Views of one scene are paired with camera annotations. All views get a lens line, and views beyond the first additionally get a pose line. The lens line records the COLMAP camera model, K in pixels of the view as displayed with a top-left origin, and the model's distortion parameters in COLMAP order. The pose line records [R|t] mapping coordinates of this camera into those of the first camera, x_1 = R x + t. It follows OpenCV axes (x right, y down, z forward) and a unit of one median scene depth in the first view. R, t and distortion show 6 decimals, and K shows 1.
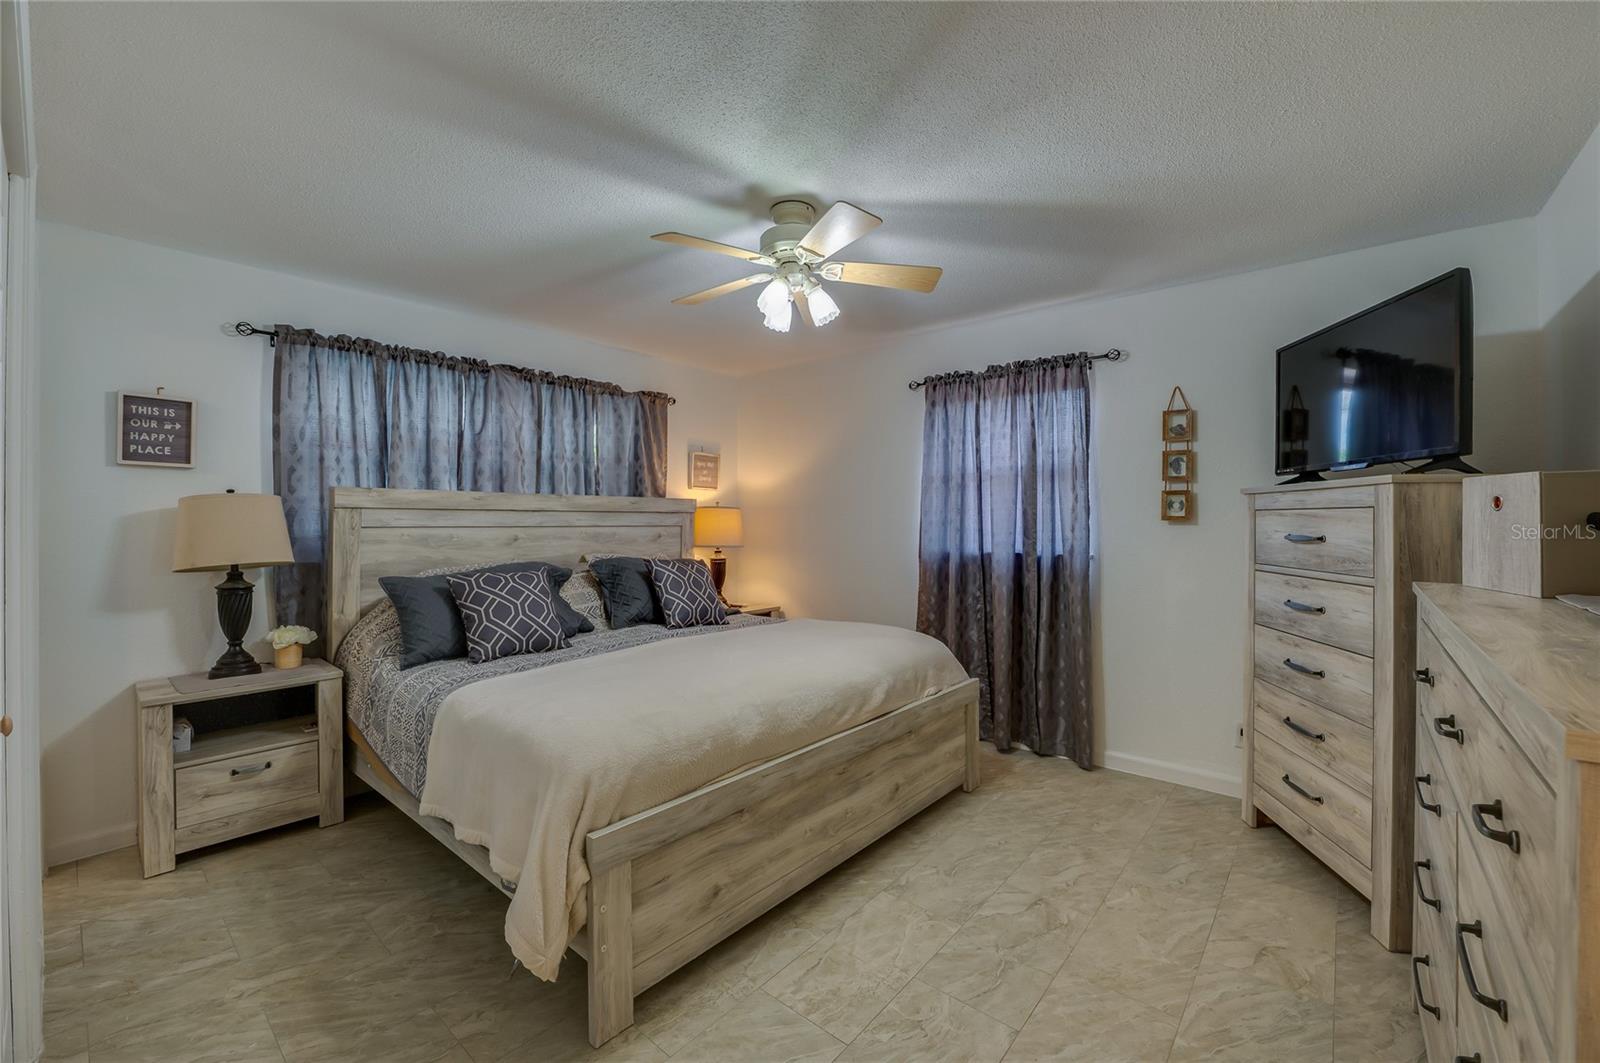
lens RADIAL K [[634.6, 0, 805.8], [0, 634.6, 530.7], [0, 0, 1]] dist [-0.012677, 0.000131]
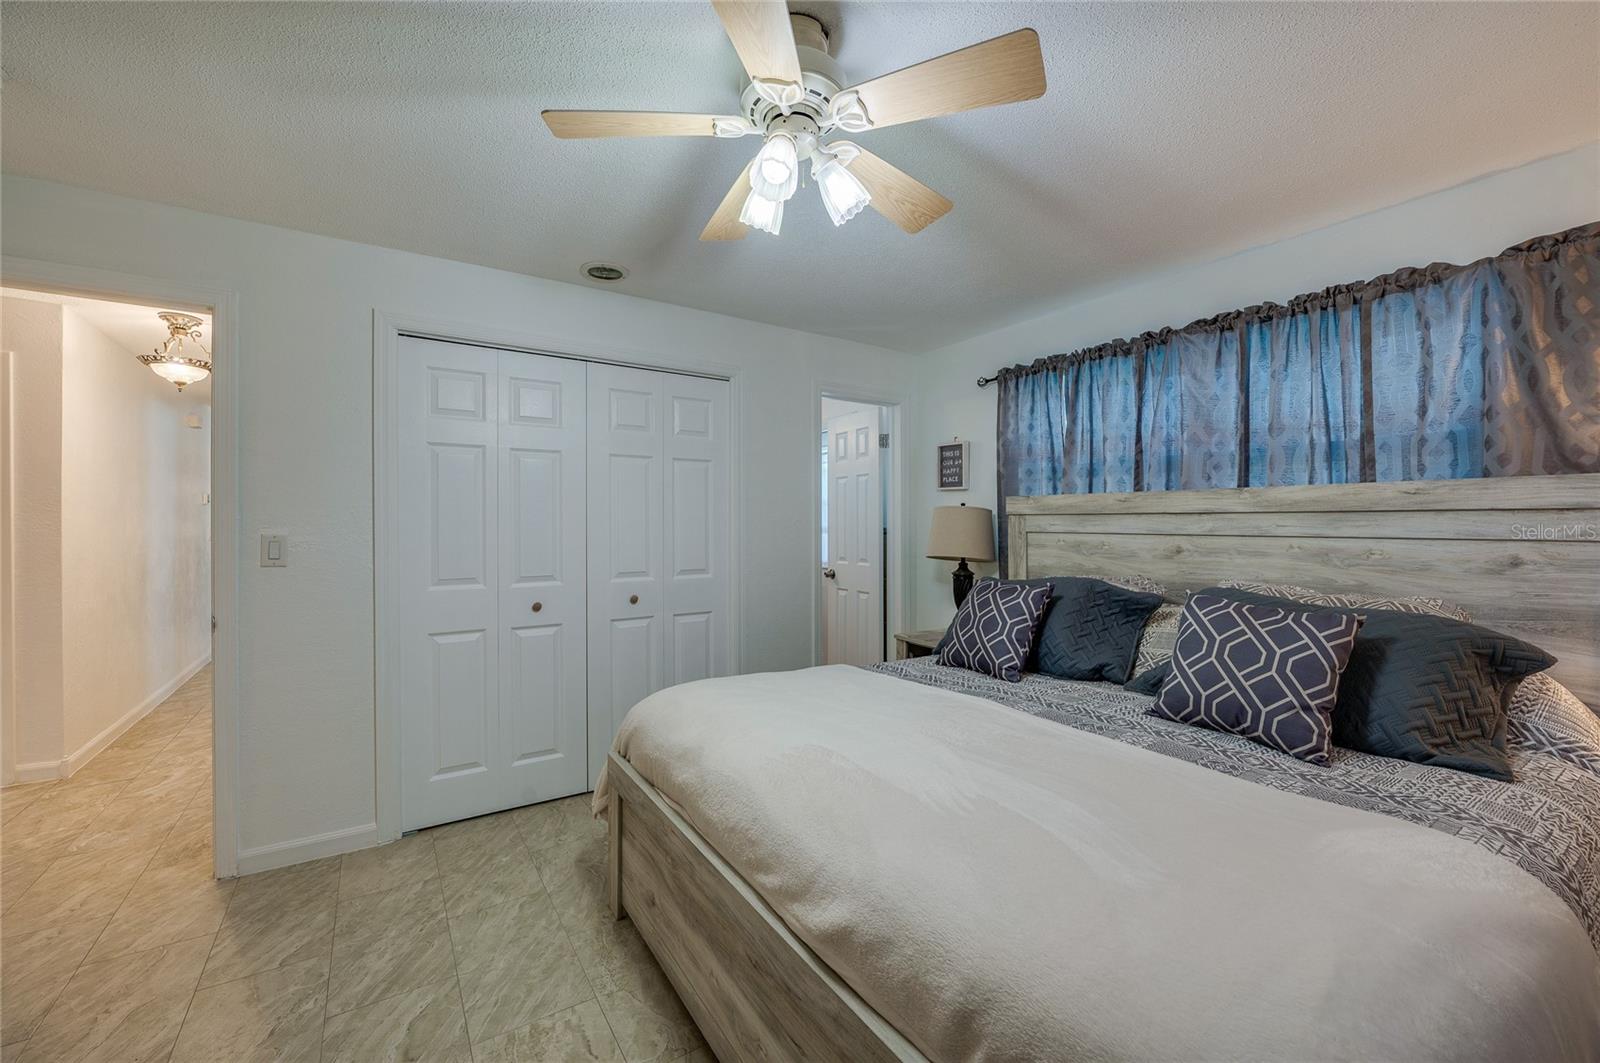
lens RADIAL K [[634.6, 0, 805.8], [0, 634.6, 530.7], [0, 0, 1]] dist [-0.012677, 0.000131]
pose [[-0.267471, 0.003044, -0.963561, 0.430331], [-0.025032, 0.999636, 0.010106, -0.008571], [0.963241, 0.026823, -0.267297, 0.860906]]
